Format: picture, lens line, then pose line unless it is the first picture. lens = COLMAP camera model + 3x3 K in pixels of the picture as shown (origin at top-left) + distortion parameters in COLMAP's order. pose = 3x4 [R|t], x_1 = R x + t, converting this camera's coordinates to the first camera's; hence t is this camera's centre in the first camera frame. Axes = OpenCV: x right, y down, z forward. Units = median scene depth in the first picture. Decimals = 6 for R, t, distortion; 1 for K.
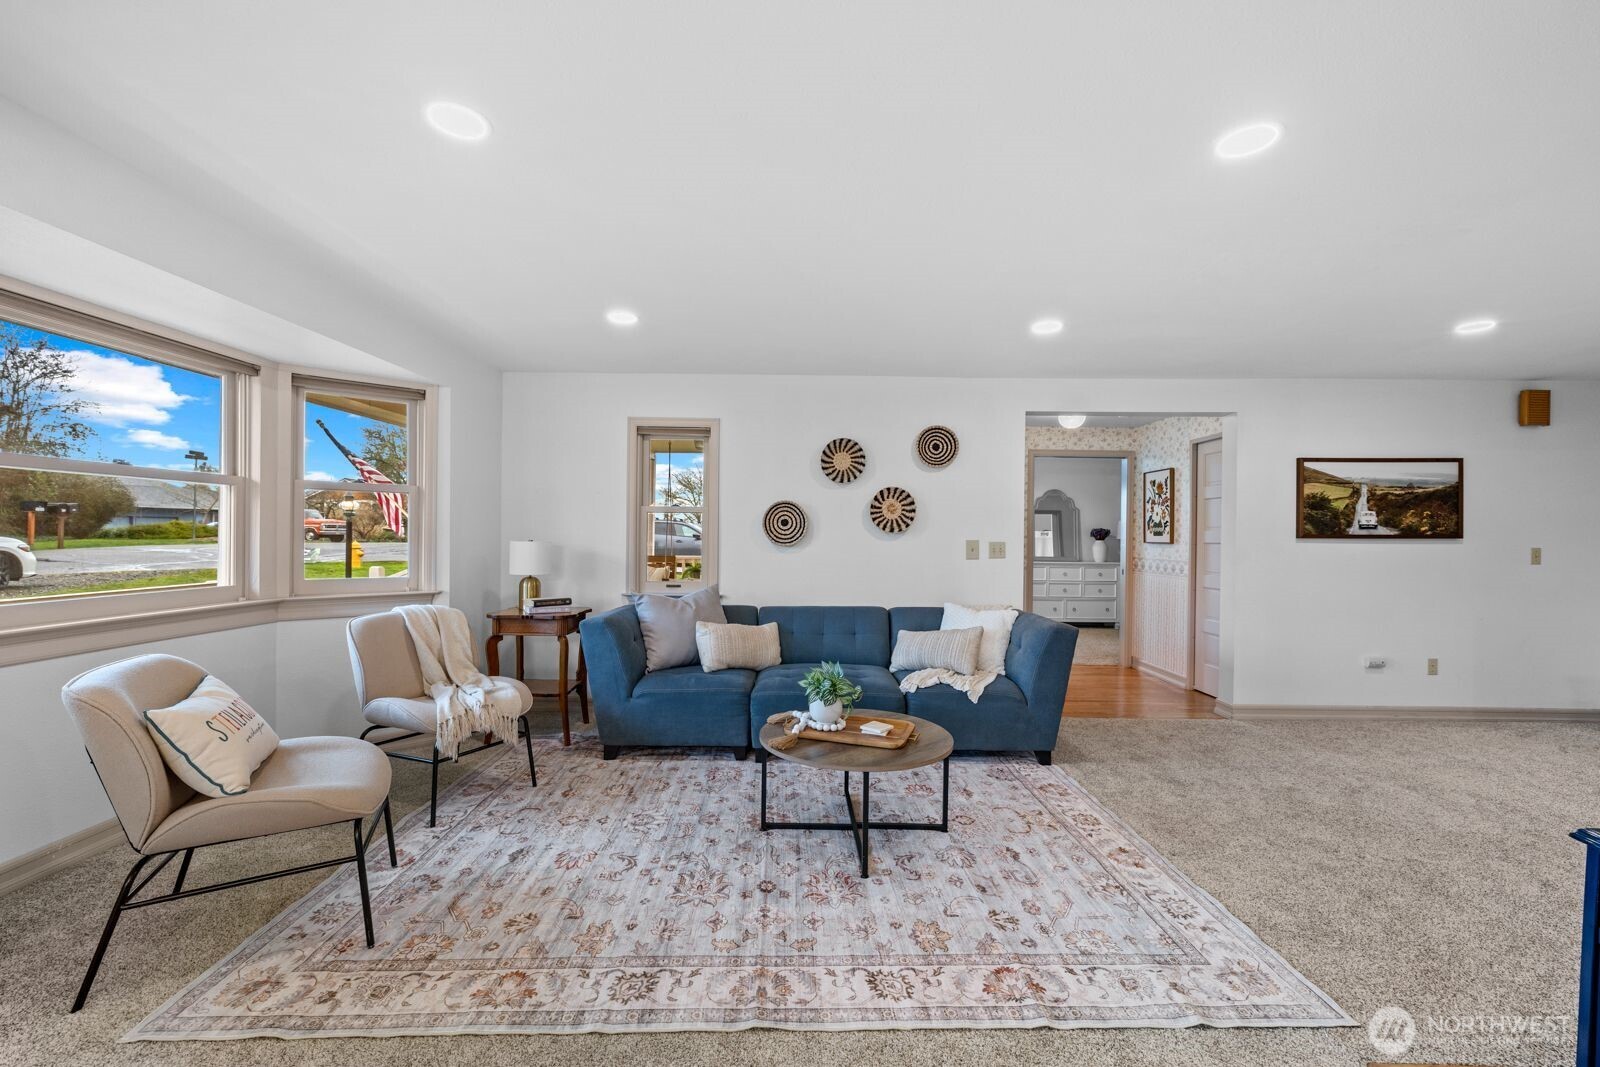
lens RADIAL K [[673.1, 0, 805.1], [0, 673.1, 532.4], [0, 0, 1]] dist [0.002048, -0.000020]
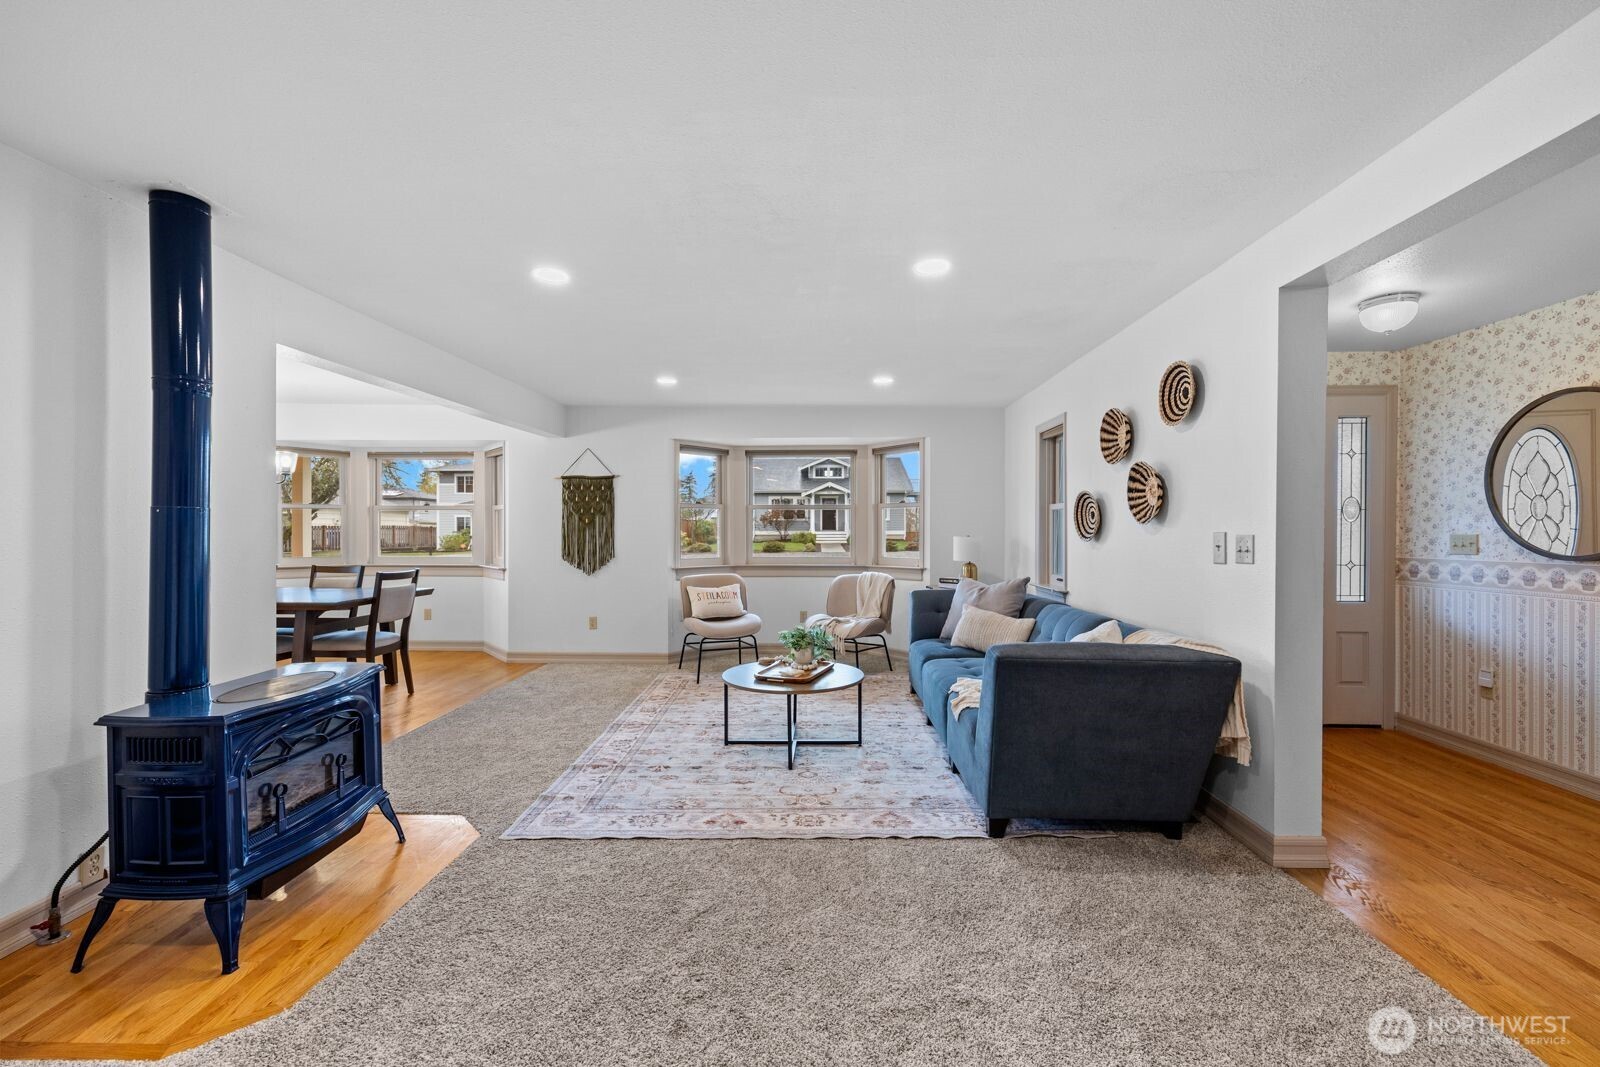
lens RADIAL K [[673.1, 0, 804.7], [0, 673.1, 533.2], [0, 0, 1]] dist [0.002048, -0.000020]
pose [[-0.031582, -0.009588, -0.999455, 1.413336], [0.001662, 0.999952, -0.009645, 0.027860], [0.999500, -0.001965, -0.031565, 1.052015]]
